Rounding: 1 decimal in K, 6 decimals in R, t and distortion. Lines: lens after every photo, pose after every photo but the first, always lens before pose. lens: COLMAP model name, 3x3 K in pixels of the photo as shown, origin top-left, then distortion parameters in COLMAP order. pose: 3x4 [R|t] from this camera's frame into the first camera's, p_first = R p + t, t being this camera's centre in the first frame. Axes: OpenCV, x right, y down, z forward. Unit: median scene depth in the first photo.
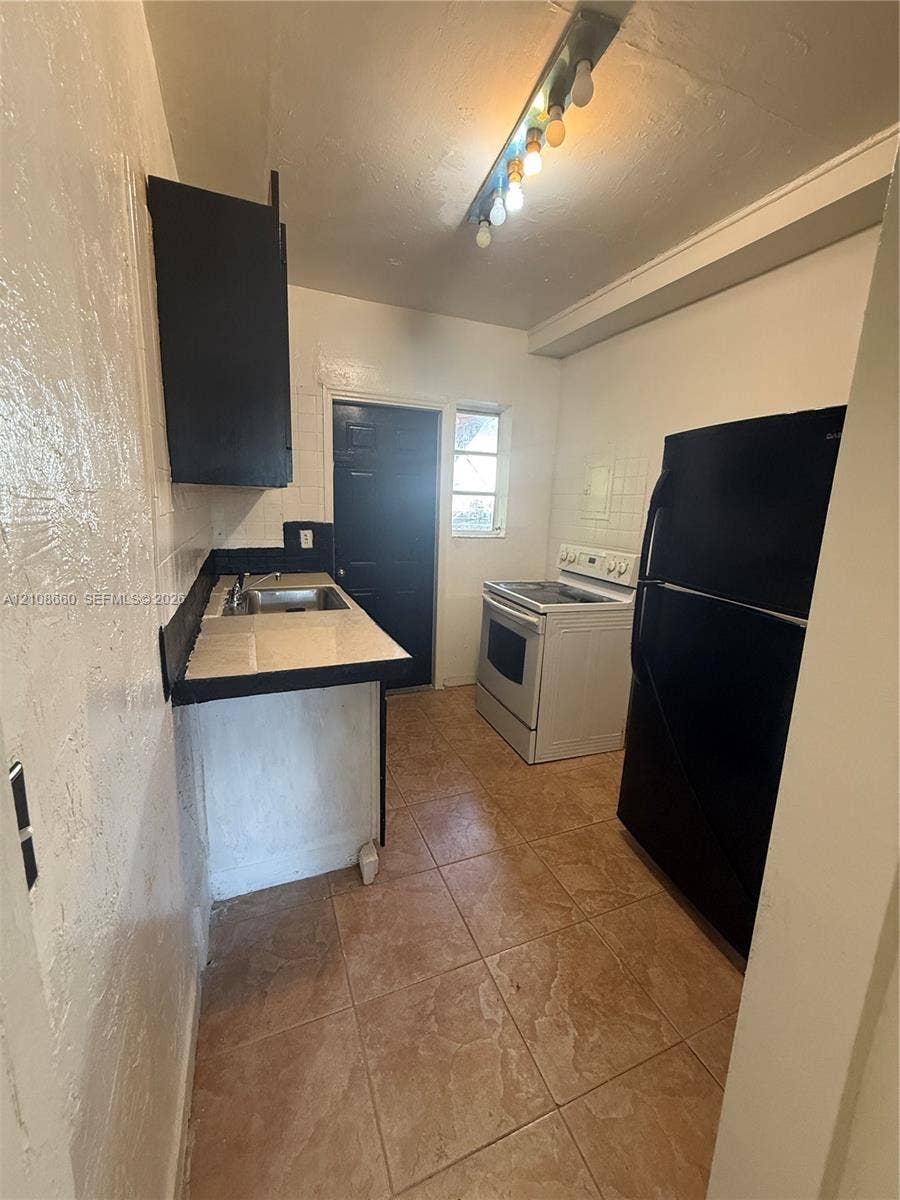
lens RADIAL K [[479.5, 0, 451.1], [0, 479.5, 597.6], [0, 0, 1]] dist [-0.001238, 0.000374]
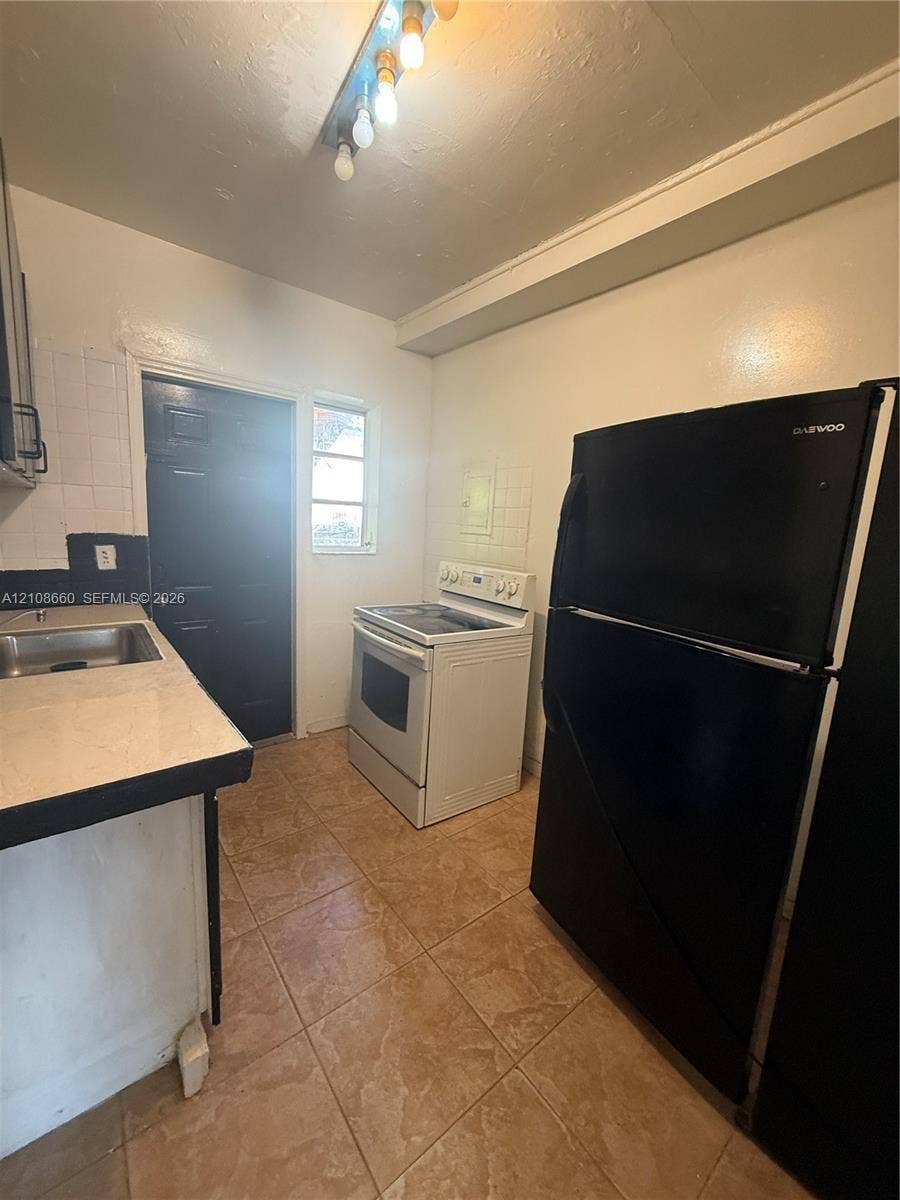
lens RADIAL K [[479.5, 0, 451.1], [0, 479.5, 597.6], [0, 0, 1]] dist [-0.001238, 0.000374]
pose [[0.960698, -0.027707, 0.276209, 0.000727], [0.036377, 0.998992, -0.026312, -0.025419], [-0.275201, 0.035325, 0.960738, 0.176080]]
